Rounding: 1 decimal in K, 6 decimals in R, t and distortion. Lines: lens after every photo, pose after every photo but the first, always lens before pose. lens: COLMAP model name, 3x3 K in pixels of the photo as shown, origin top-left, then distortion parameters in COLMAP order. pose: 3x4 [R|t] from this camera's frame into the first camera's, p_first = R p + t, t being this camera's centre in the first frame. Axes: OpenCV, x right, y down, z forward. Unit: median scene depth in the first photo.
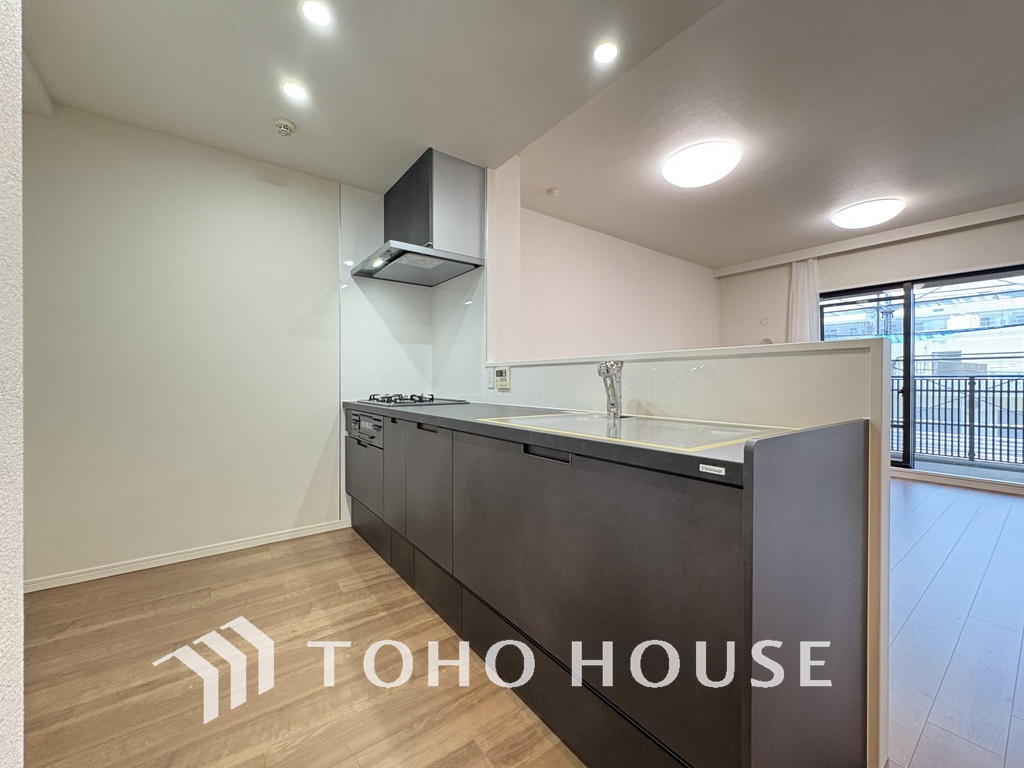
lens RADIAL K [[408.0, 0, 509.0], [0, 408.0, 383.7], [0, 0, 1]] dist [0.000827, 0.000166]
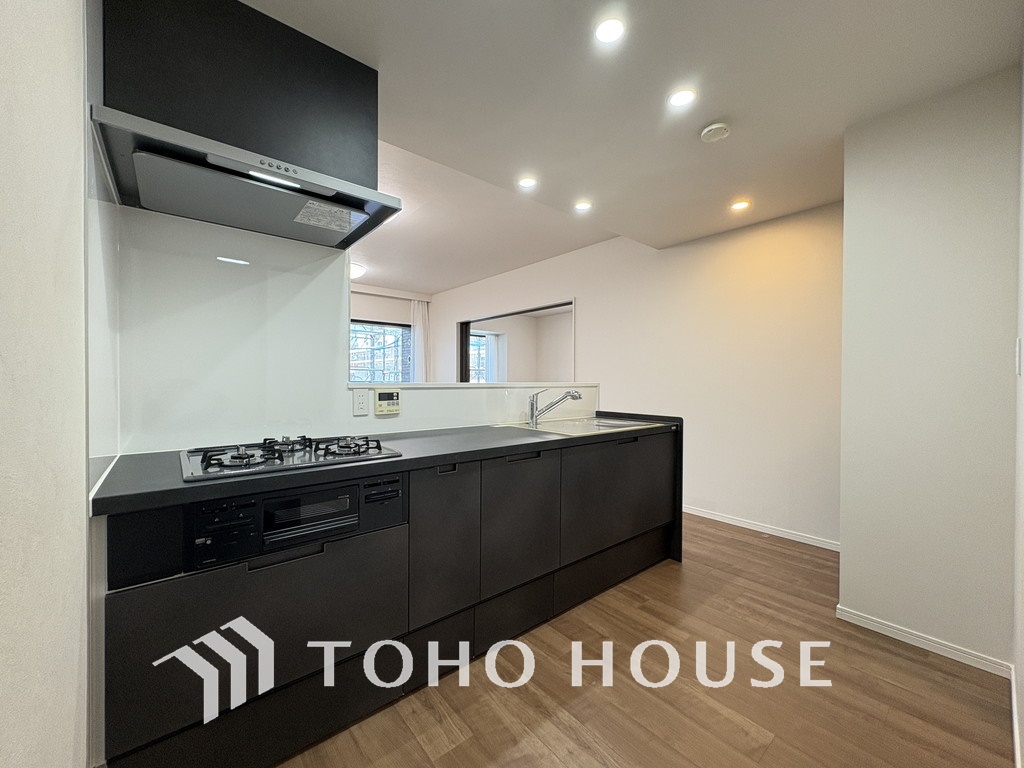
lens RADIAL K [[406.1, 0, 514.0], [0, 406.1, 382.7], [0, 0, 1]] dist [-0.000980, 0.000531]
pose [[-0.060421, -0.011853, 0.998103, -1.058433], [0.000367, 0.999929, 0.011897, -0.077504], [-0.998173, 0.001085, -0.060412, 0.959169]]
